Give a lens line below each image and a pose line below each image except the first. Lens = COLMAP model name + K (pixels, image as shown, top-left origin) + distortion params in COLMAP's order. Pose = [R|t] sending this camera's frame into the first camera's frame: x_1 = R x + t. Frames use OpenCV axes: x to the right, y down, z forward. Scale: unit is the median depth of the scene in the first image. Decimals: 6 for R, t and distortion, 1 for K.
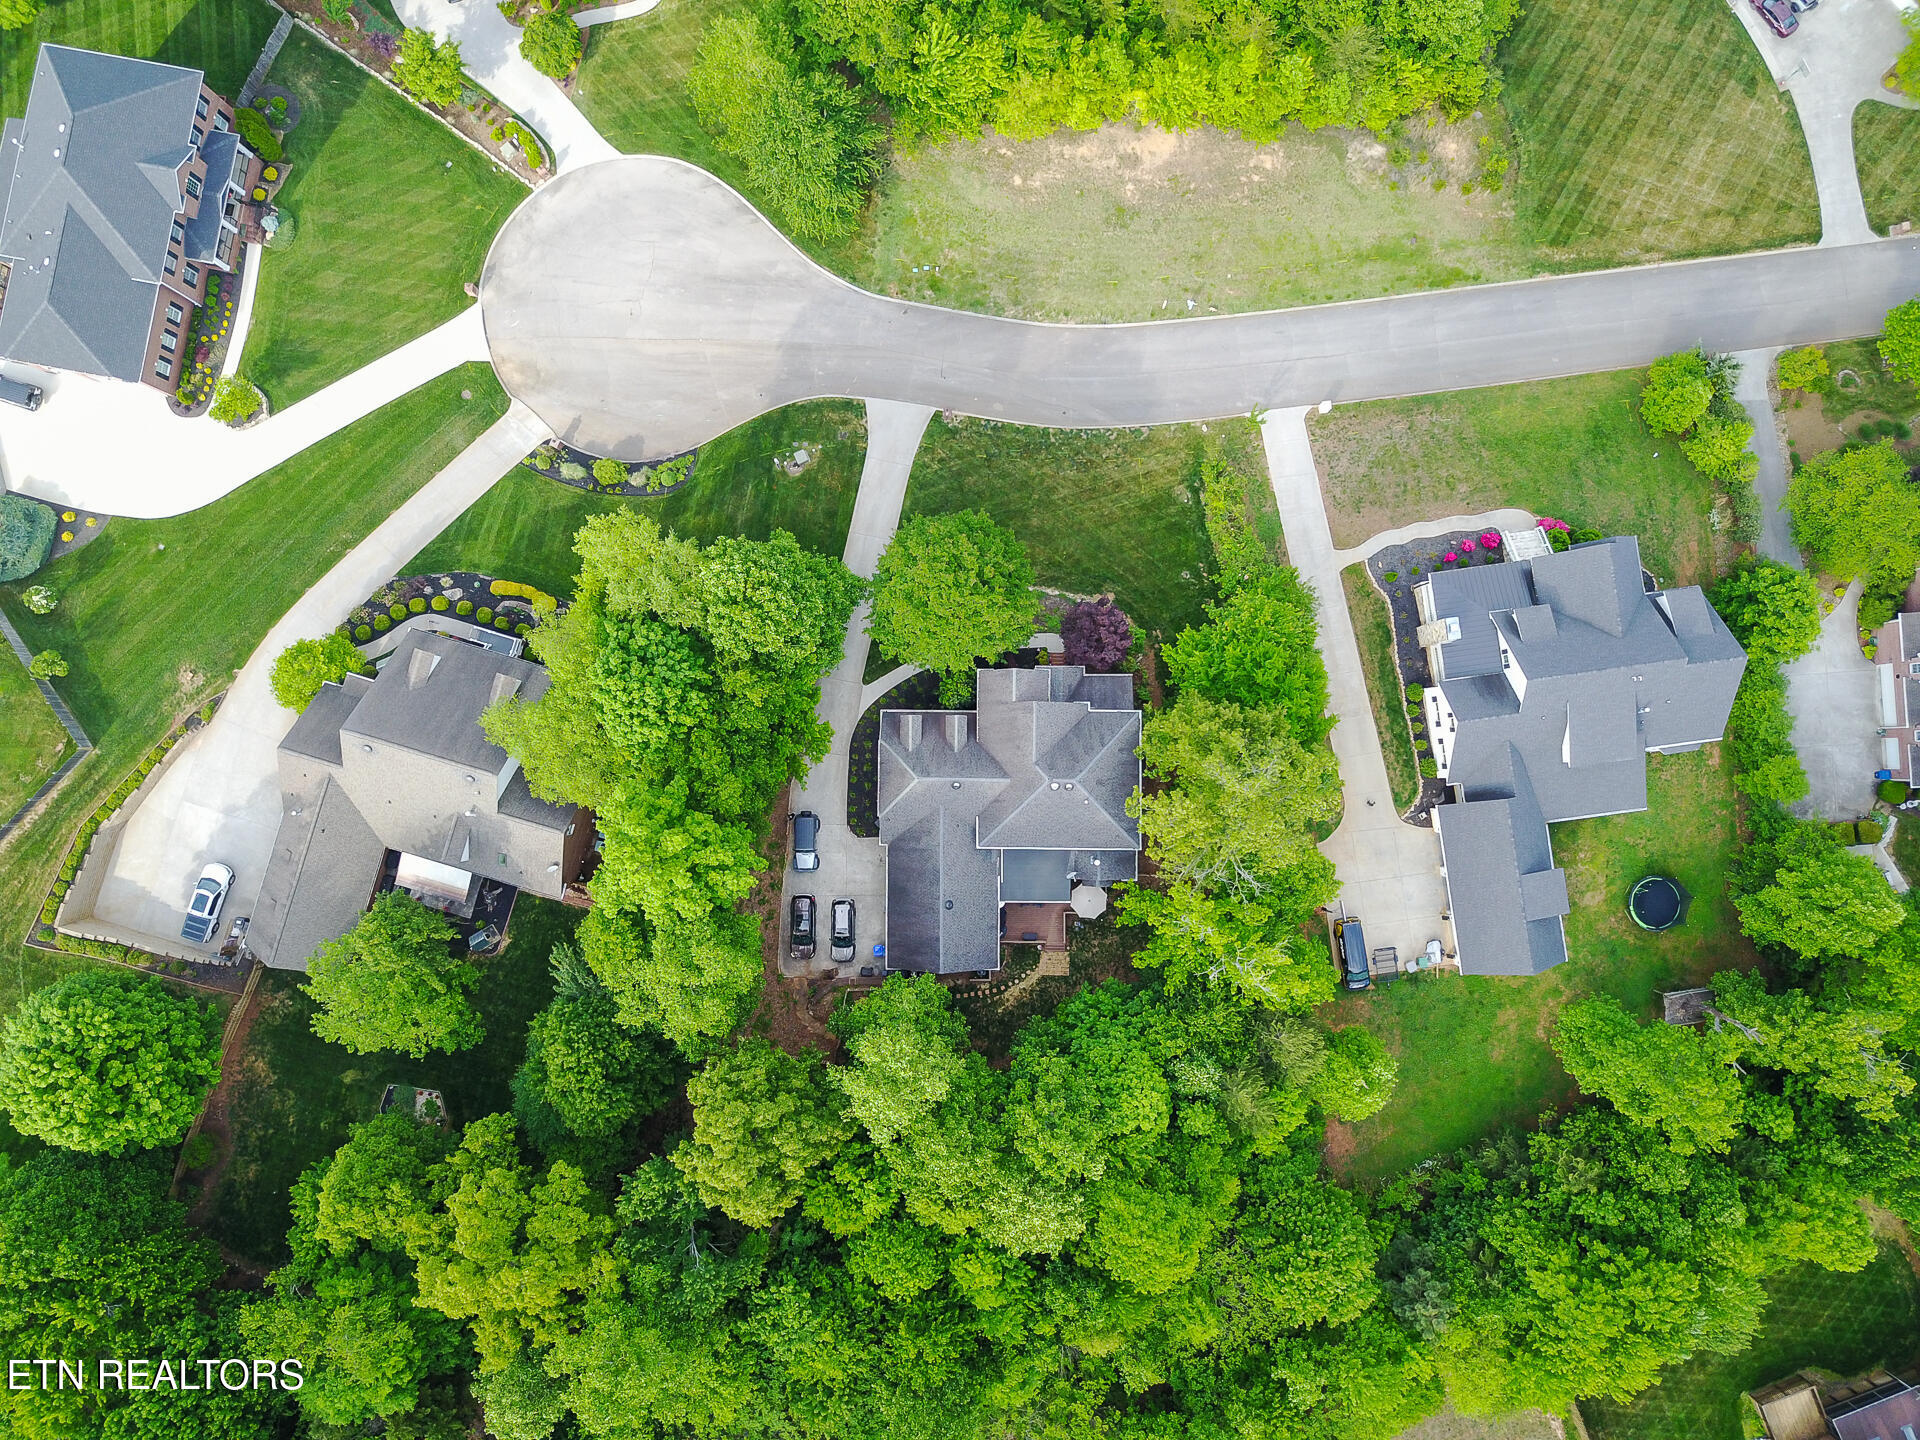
lens RADIAL K [[1428.1, 0, 960.0], [0, 1428.1, 720.0], [0, 0, 1]] dist [0.040872, -0.002548]
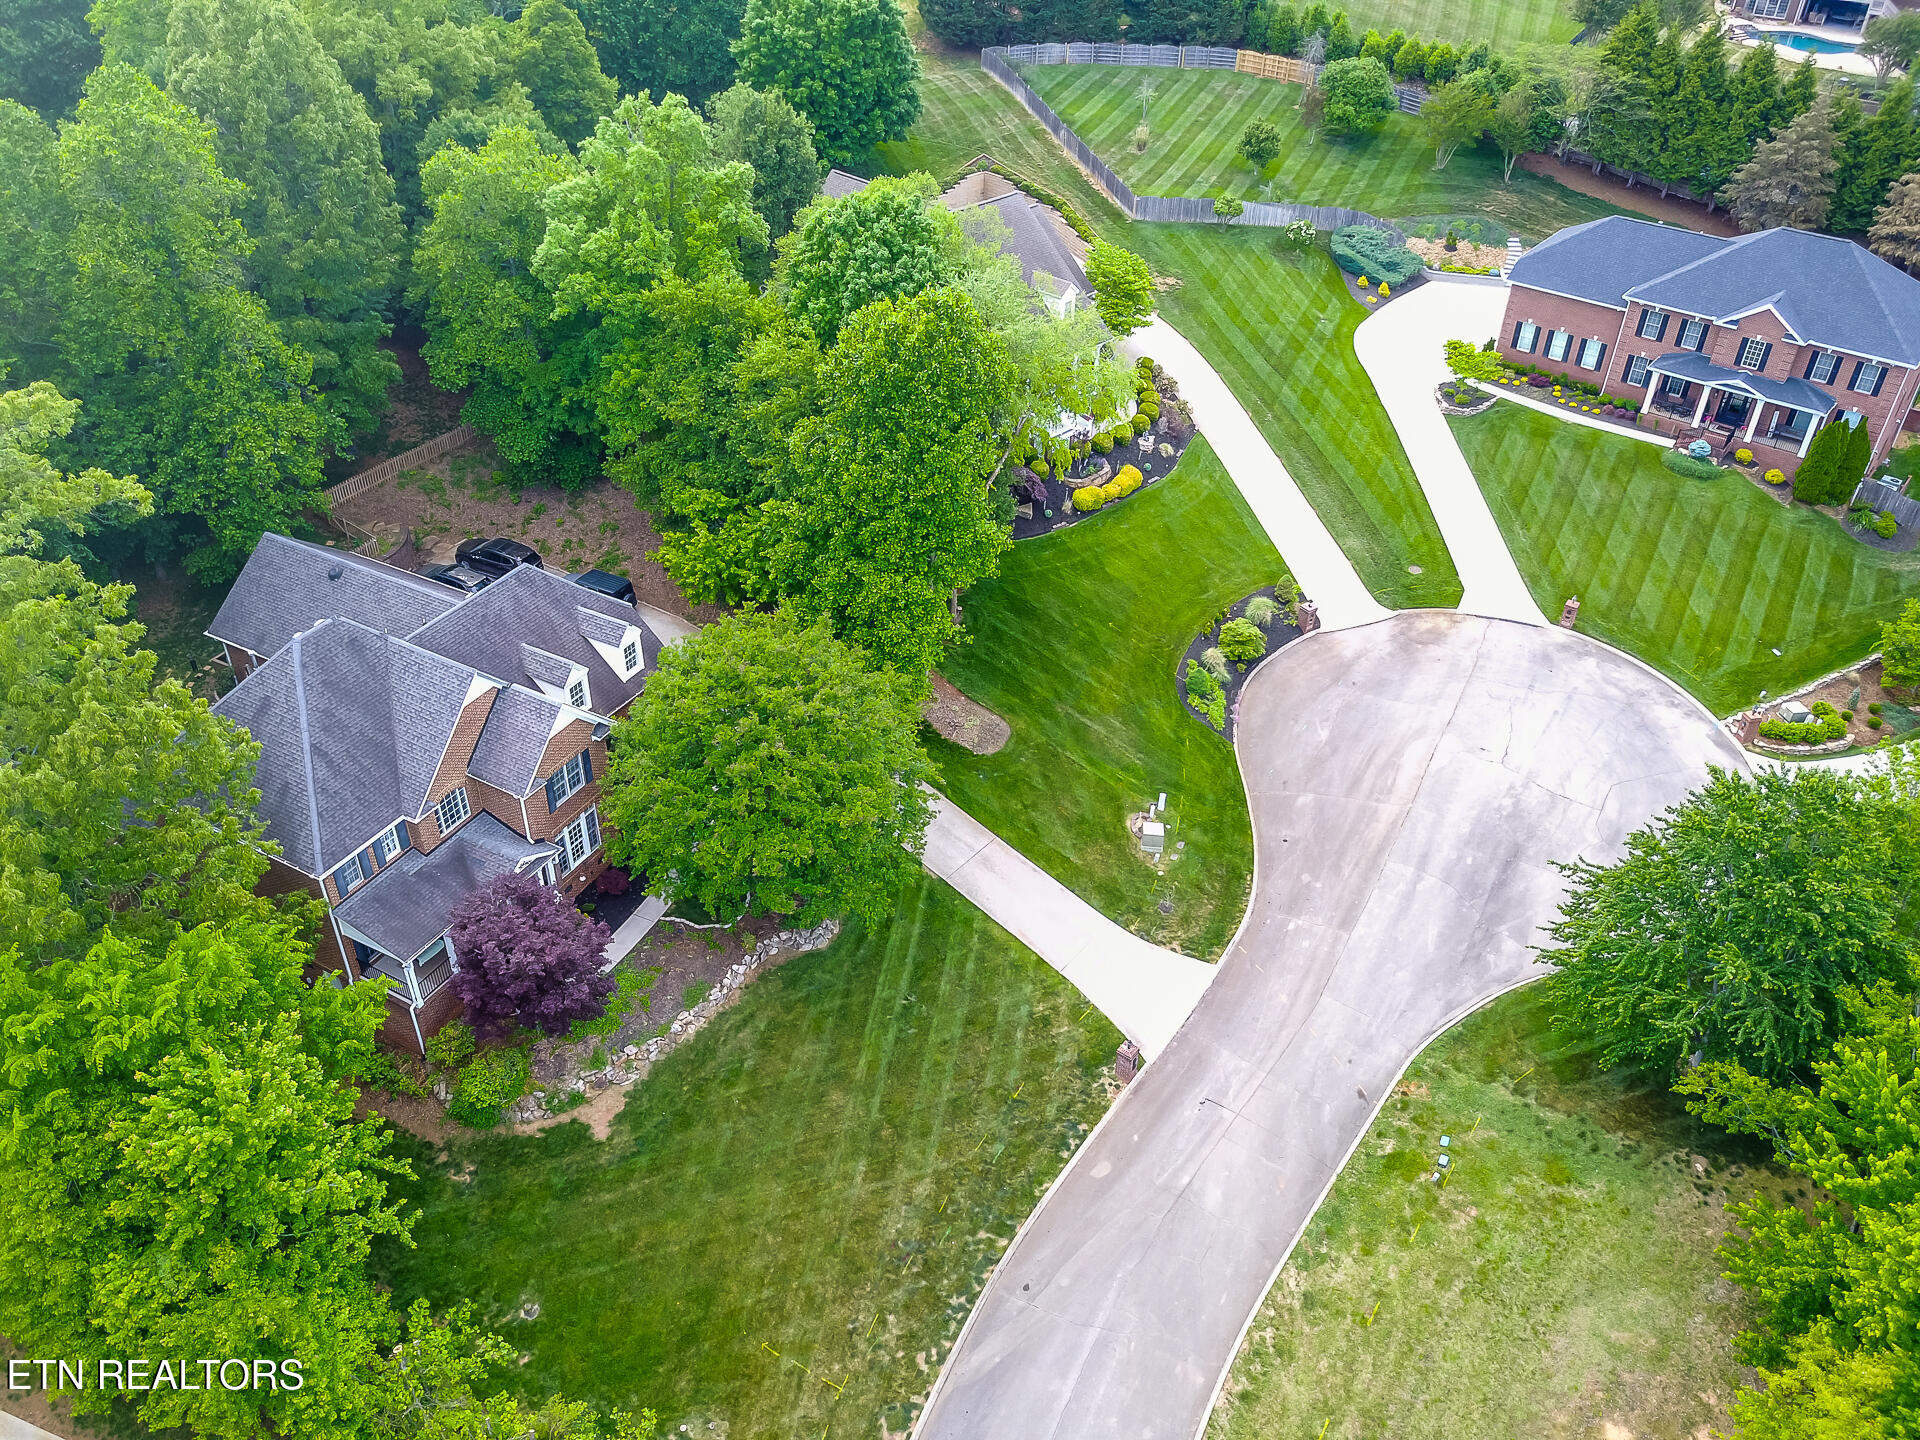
lens RADIAL K [[1428.1, 0, 960.0], [0, 1428.1, 720.0], [0, 0, 1]] dist [0.040872, -0.002548]
pose [[-0.467608, 0.576126, -0.670389, 0.274941], [-0.883559, -0.282502, 0.373519, -0.311740], [0.025808, 0.766988, 0.641142, 0.596692]]
